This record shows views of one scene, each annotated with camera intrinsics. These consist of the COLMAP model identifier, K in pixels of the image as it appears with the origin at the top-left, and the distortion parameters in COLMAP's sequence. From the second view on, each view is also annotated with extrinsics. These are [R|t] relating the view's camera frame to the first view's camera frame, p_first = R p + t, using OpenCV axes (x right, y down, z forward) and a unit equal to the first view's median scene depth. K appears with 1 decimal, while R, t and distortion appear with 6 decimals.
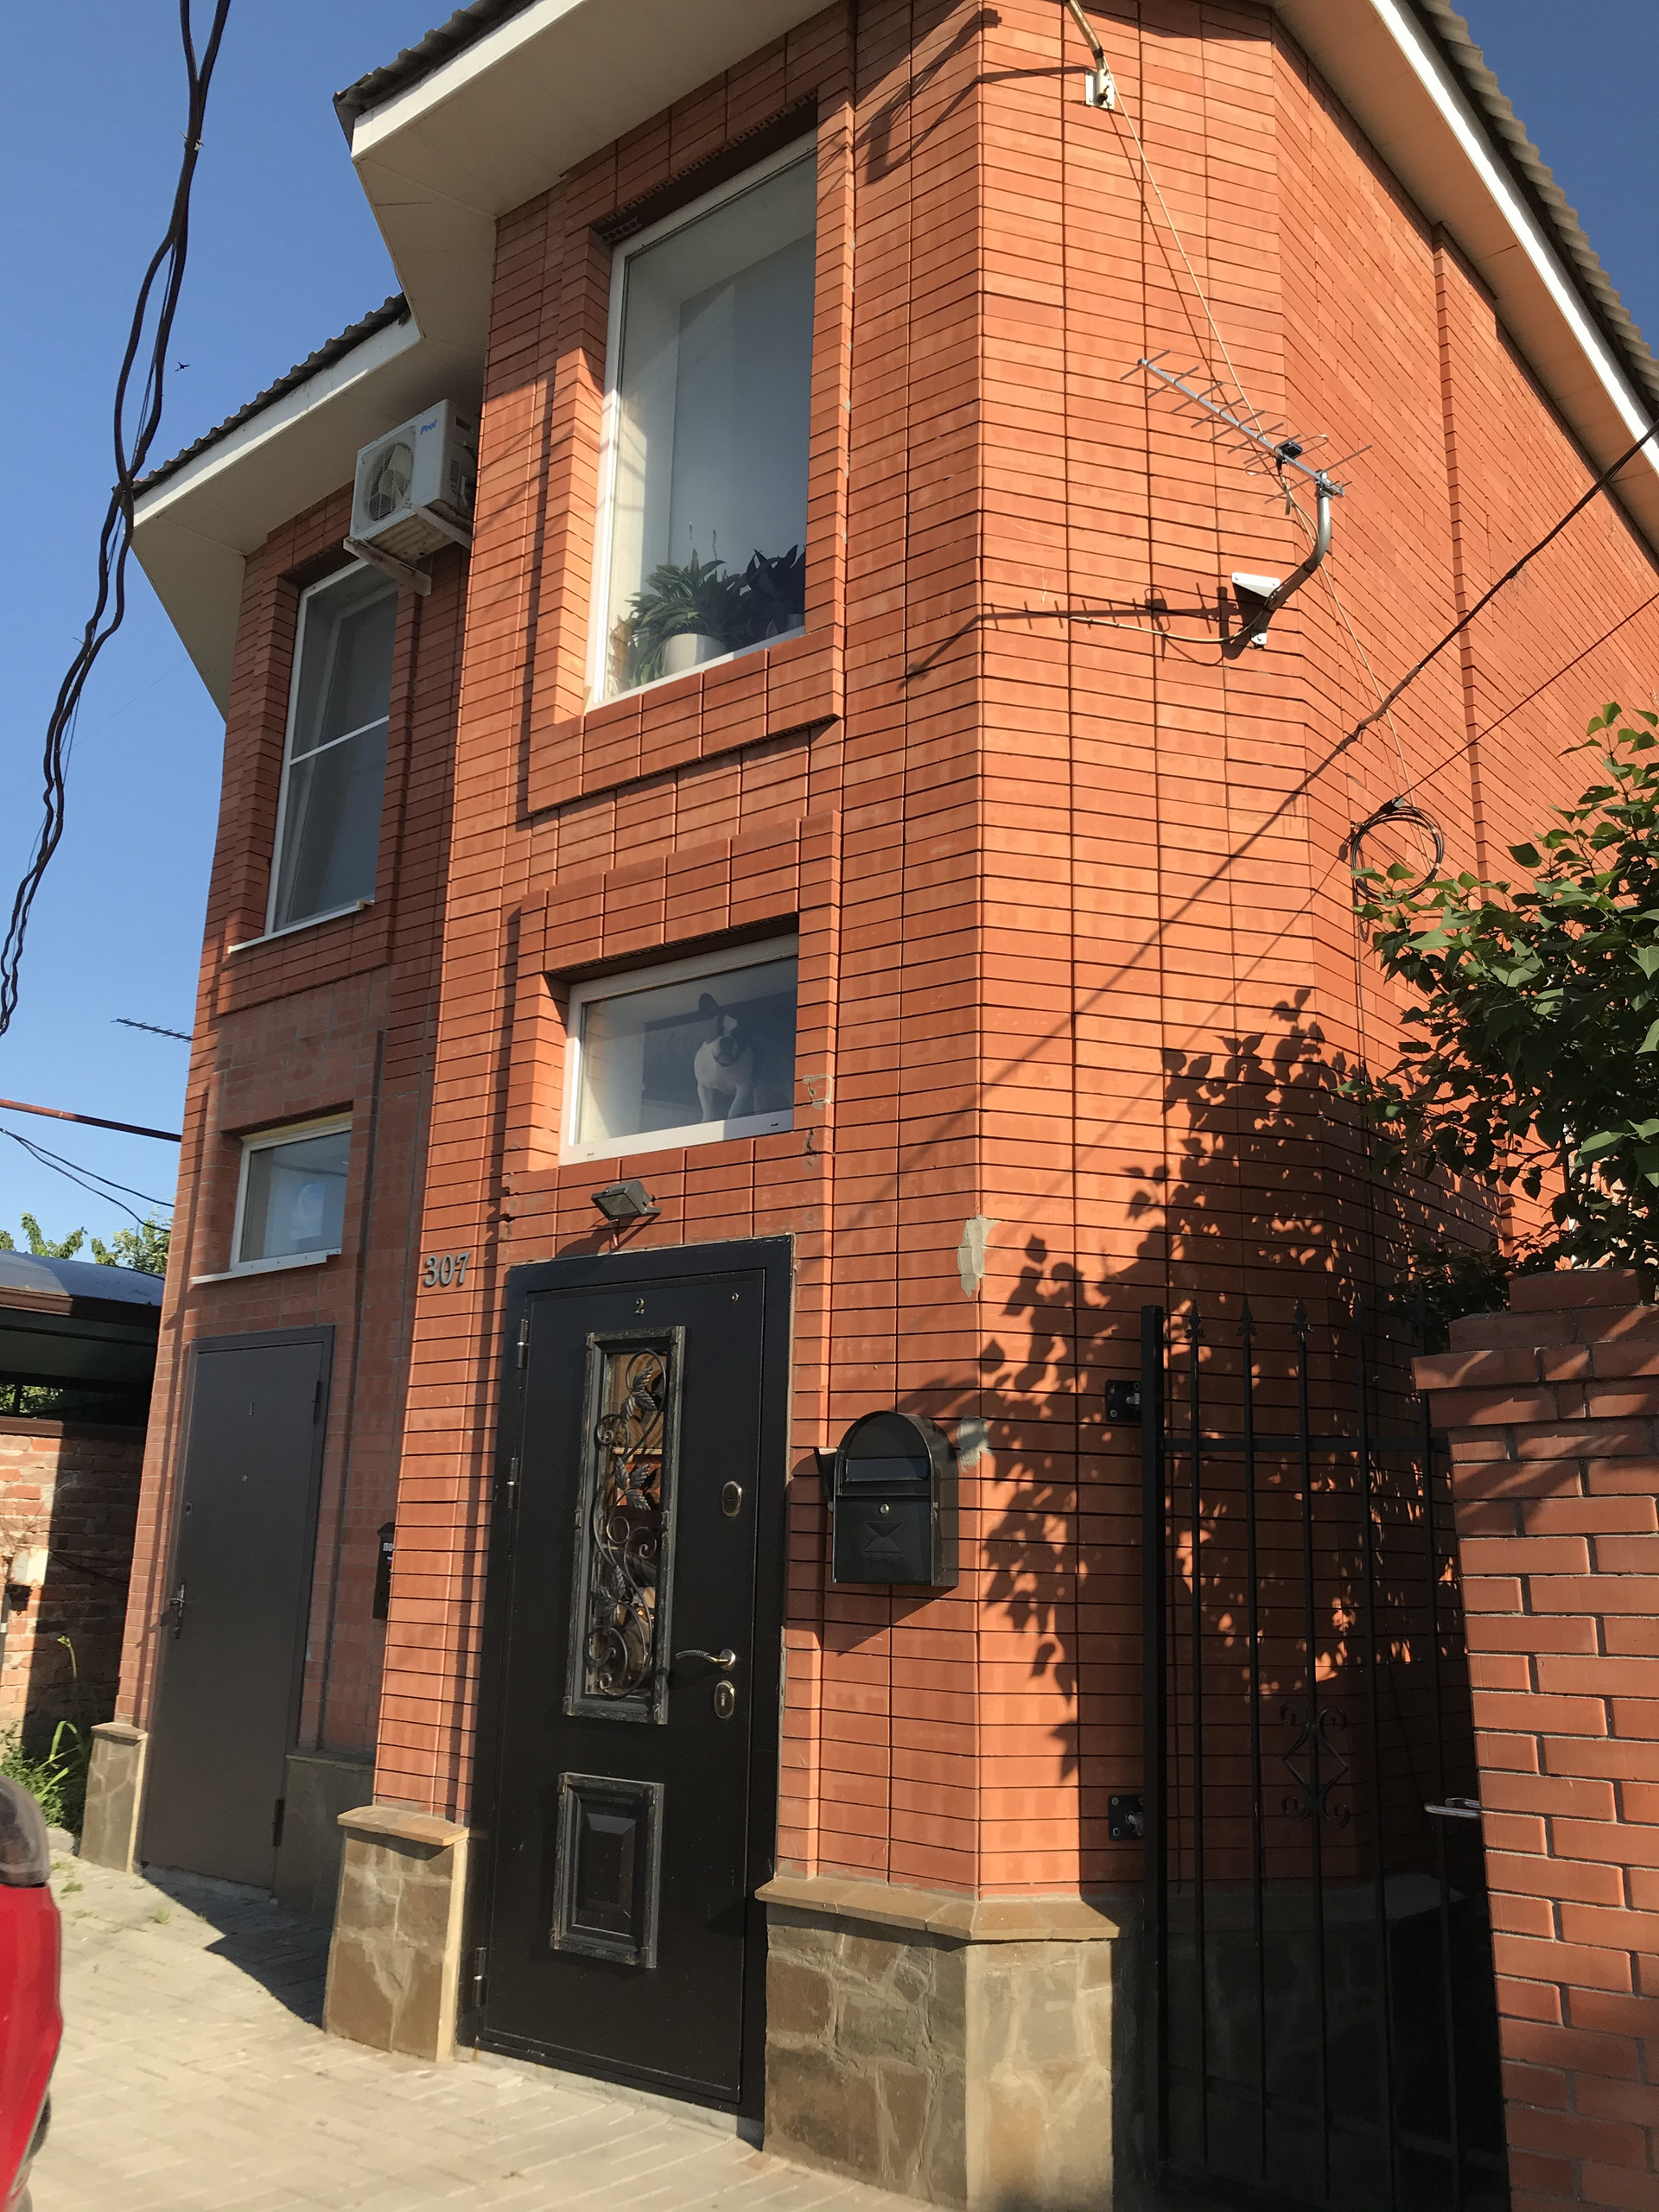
lens RADIAL K [[1806.5, 0, 829.5], [0, 1806.5, 1106.0], [0, 0, 1]] dist [0.046430, -0.067697]
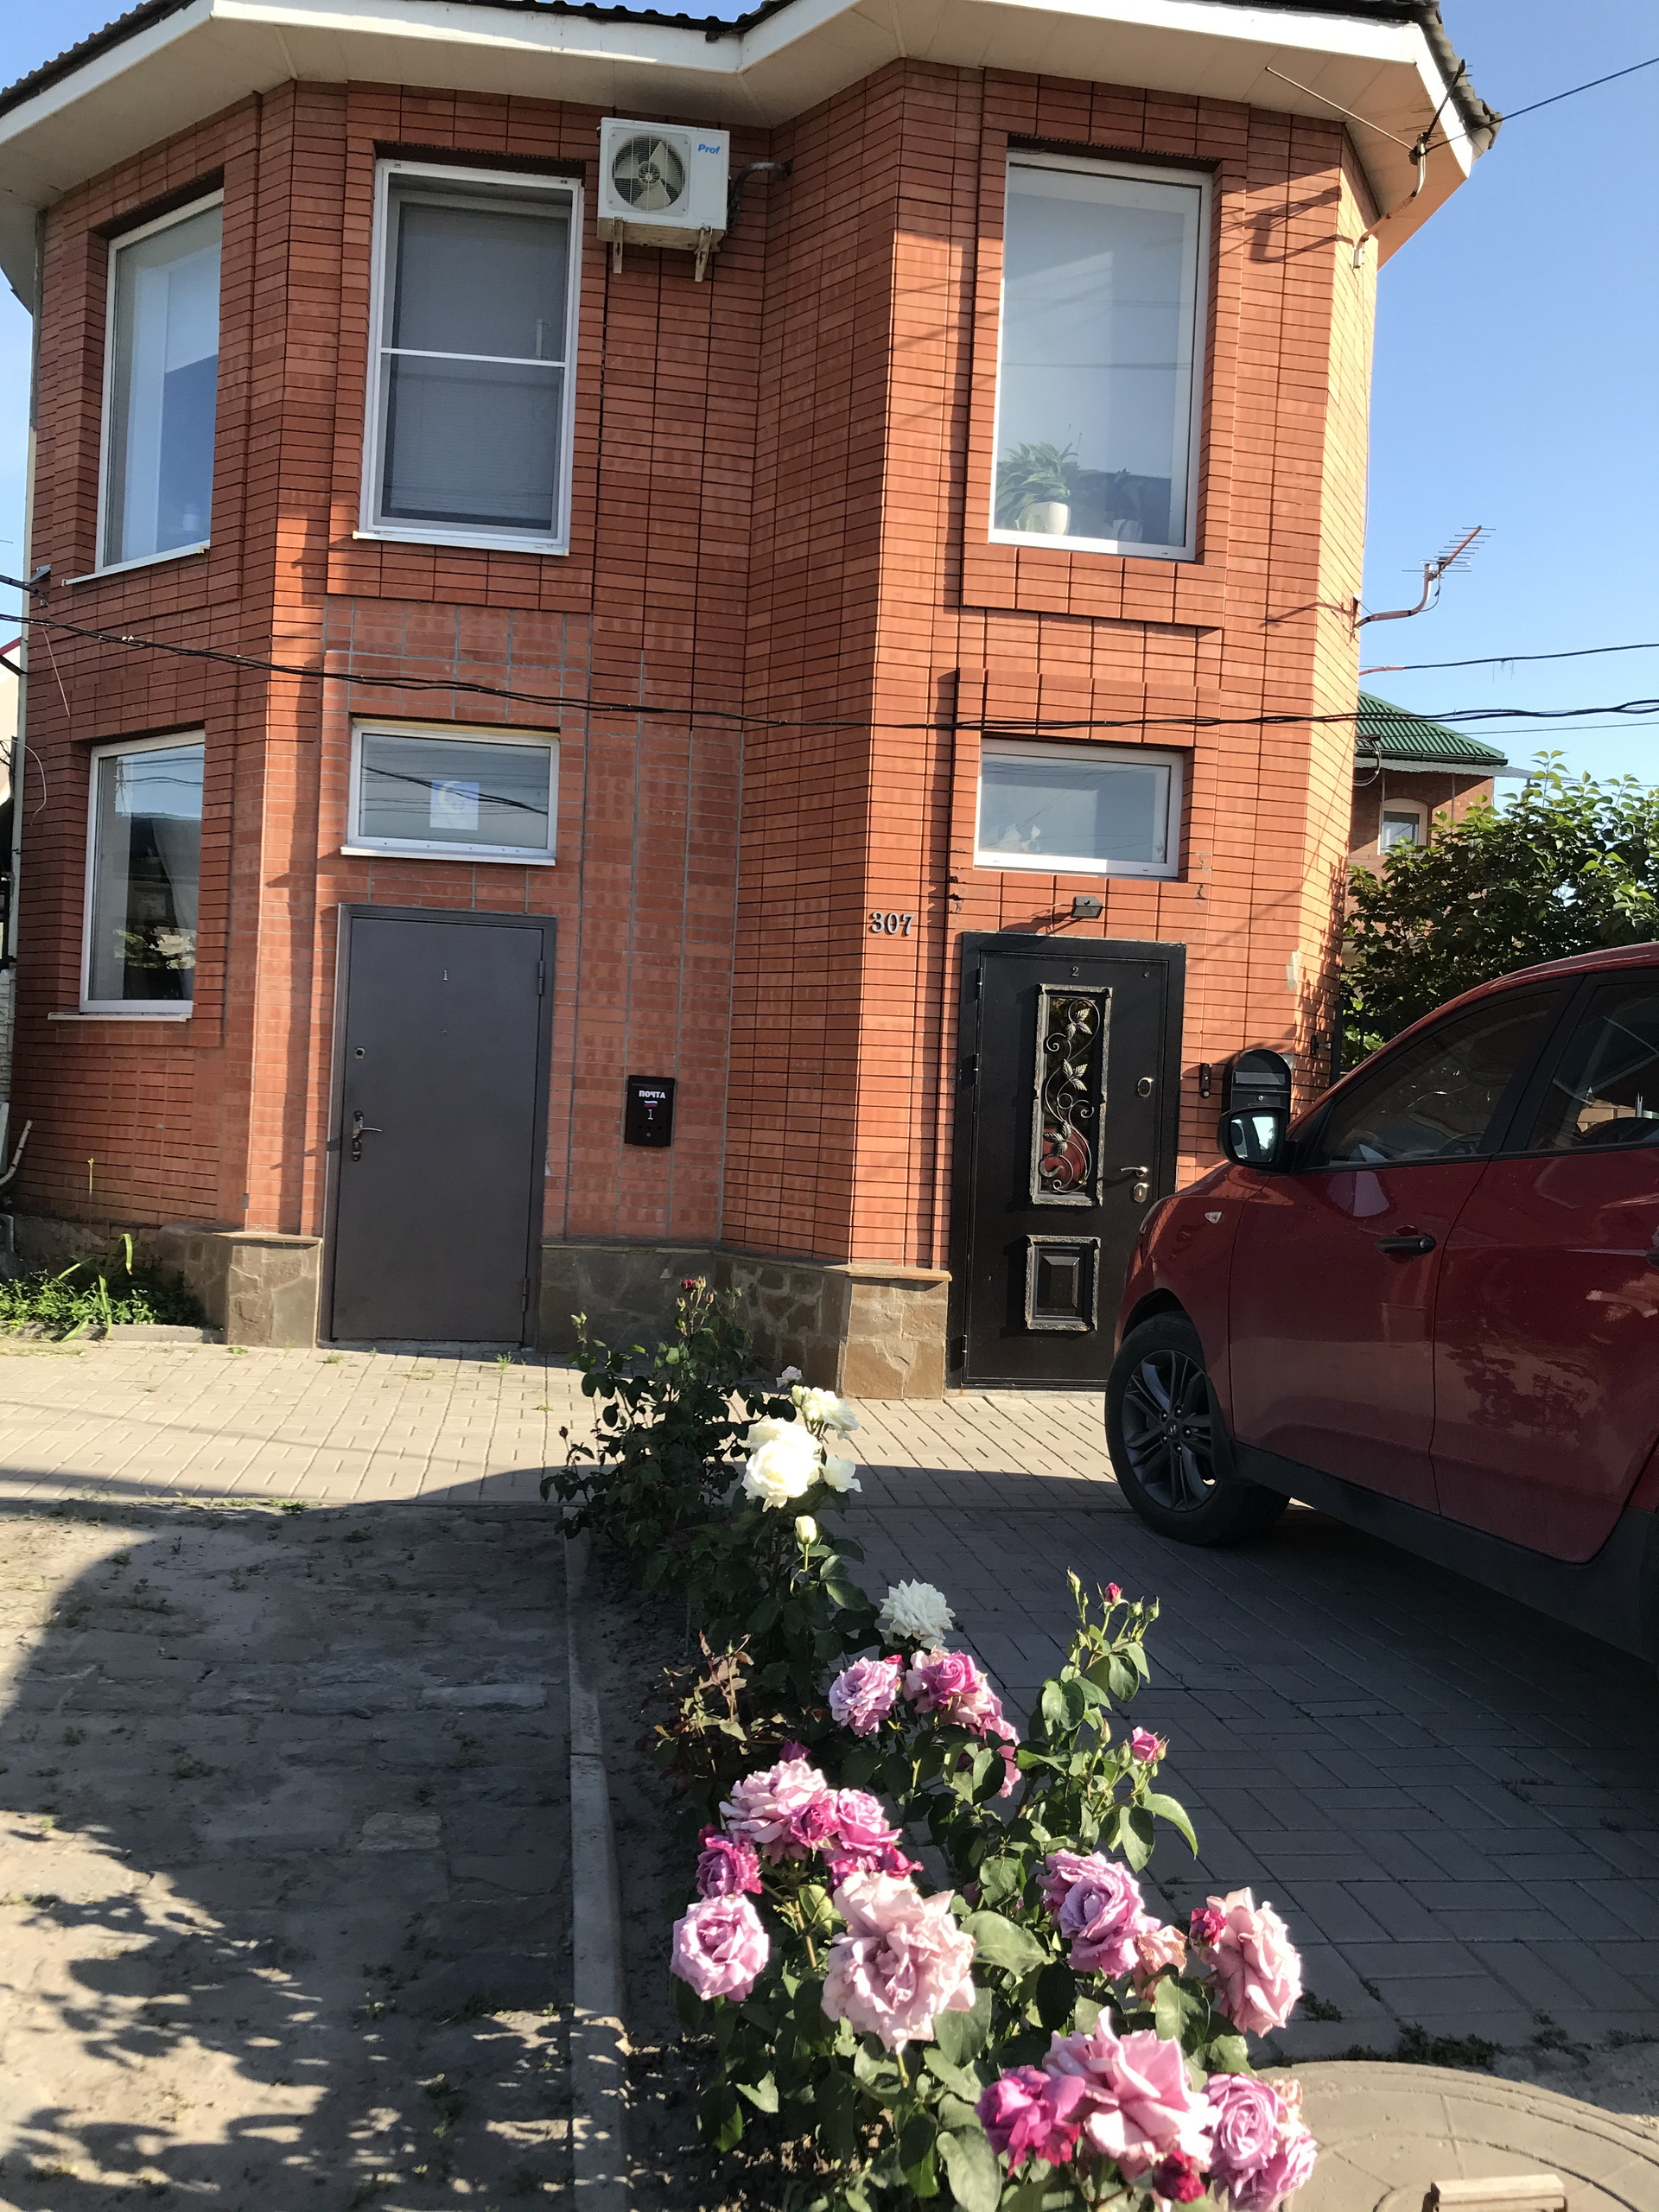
lens RADIAL K [[1806.5, 0, 829.5], [0, 1806.5, 1106.0], [0, 0, 1]] dist [0.046430, -0.067697]
pose [[0.685320, -0.004681, 0.728227, -1.414882], [-0.203172, 0.959045, 0.197366, -0.050304], [-0.699327, -0.283214, 0.656302, 0.031171]]
